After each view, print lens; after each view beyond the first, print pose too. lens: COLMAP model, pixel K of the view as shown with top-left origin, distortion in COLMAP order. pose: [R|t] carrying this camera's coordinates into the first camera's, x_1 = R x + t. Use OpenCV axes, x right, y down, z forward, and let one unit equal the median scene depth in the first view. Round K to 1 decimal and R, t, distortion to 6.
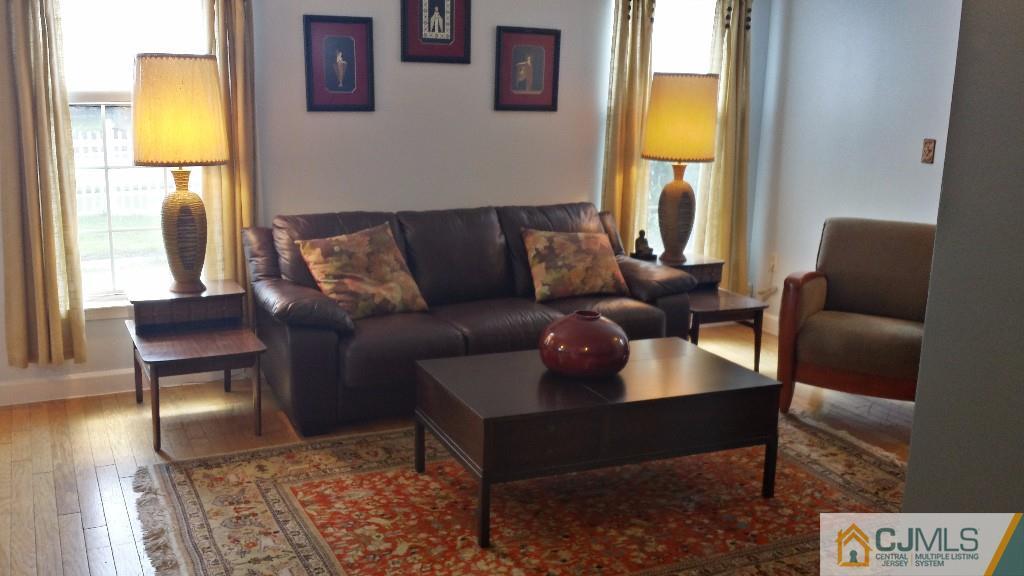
lens RADIAL K [[955.6, 0, 512.0], [0, 955.6, 288.0], [0, 0, 1]] dist [0.112374, -0.309863]
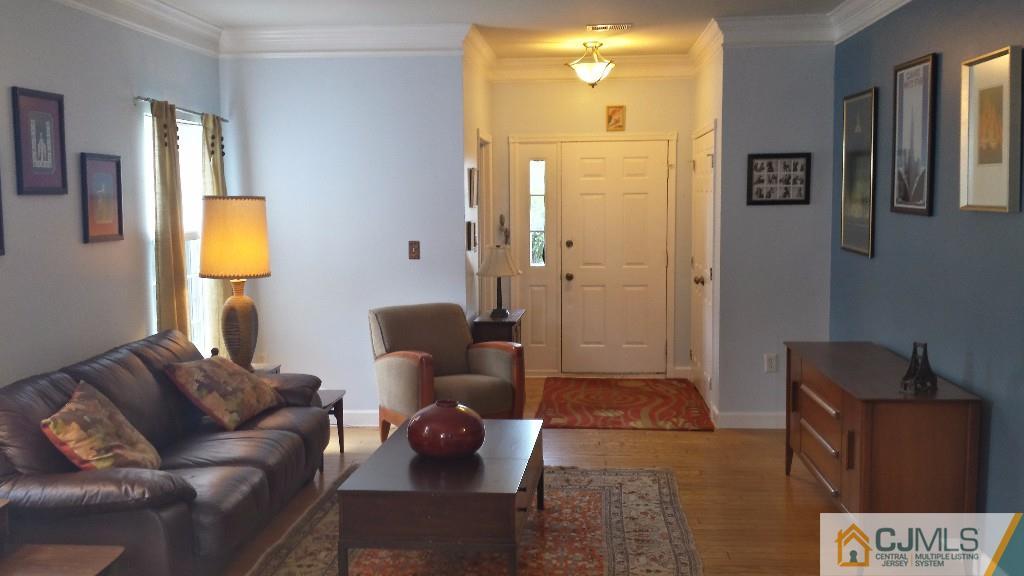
lens RADIAL K [[955.6, 0, 512.0], [0, 955.6, 288.0], [0, 0, 1]] dist [0.112374, -0.309863]
pose [[0.505937, -0.114740, 0.854905, -0.621006], [0.204290, 0.978854, 0.010475, -0.075982], [-0.838030, 0.169349, 0.518678, 0.213934]]
